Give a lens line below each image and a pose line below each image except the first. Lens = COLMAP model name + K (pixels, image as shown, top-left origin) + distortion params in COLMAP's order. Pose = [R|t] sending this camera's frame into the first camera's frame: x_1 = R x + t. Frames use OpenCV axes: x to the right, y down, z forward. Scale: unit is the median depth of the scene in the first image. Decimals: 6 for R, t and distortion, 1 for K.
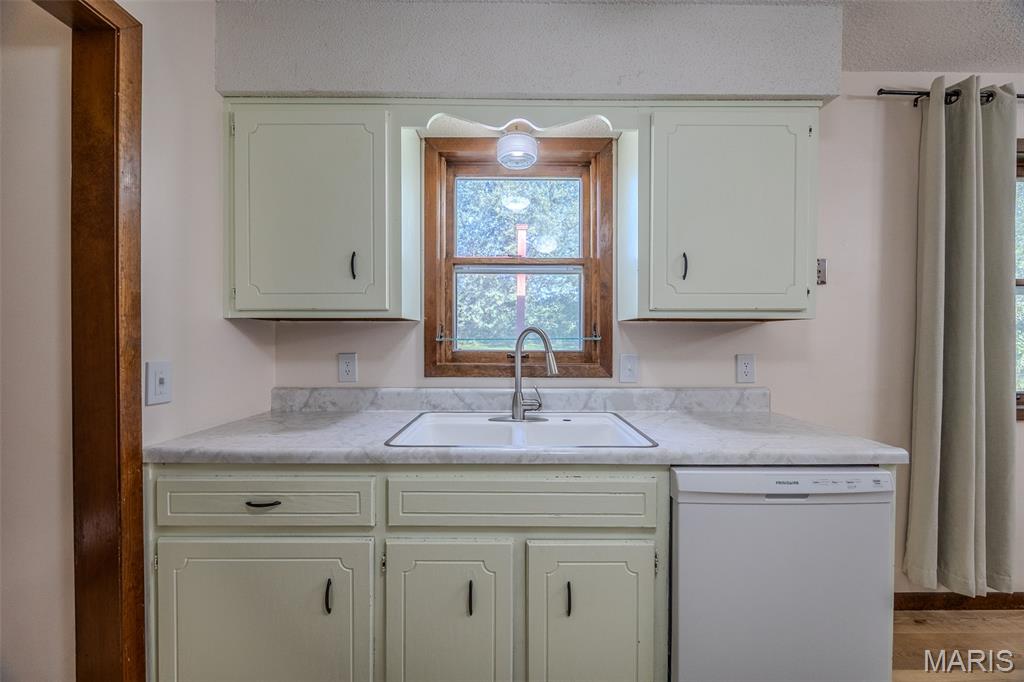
lens RADIAL K [[397.8, 0, 512.0], [0, 397.8, 341.0], [0, 0, 1]] dist [0.000618, 0.000091]
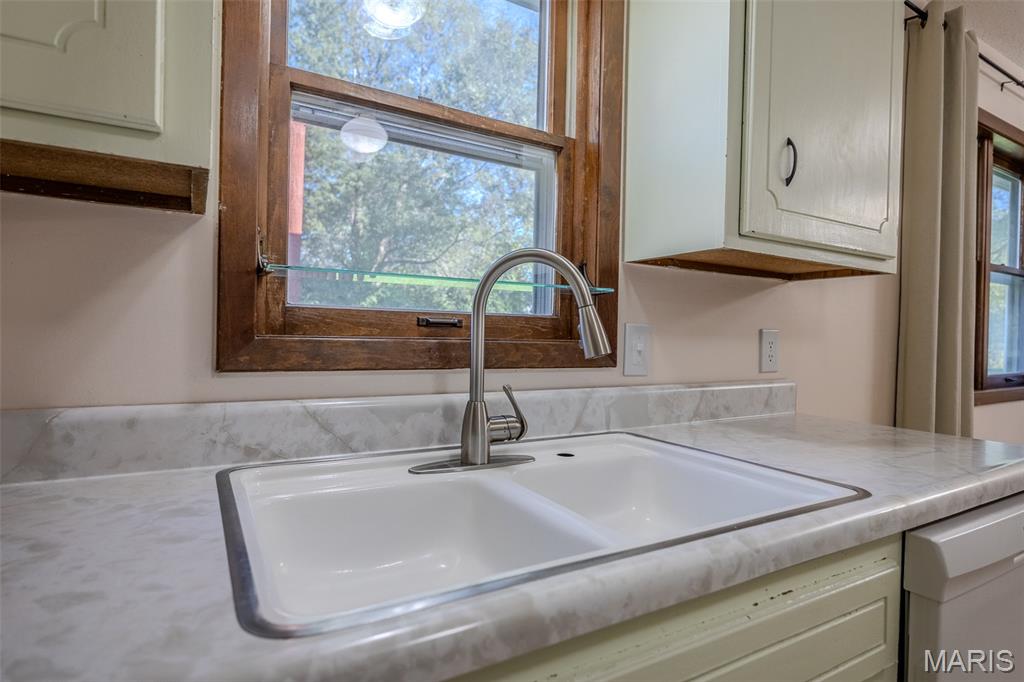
lens RADIAL K [[545.7, 0, 512.0], [0, 545.7, 341.0], [0, 0, 1]] dist [0.002237, 0.000246]
pose [[0.865256, 0.010555, 0.501220, -0.238004], [-0.021453, 0.999642, 0.015983, 0.049185], [-0.500872, -0.024582, 0.865172, 0.442845]]
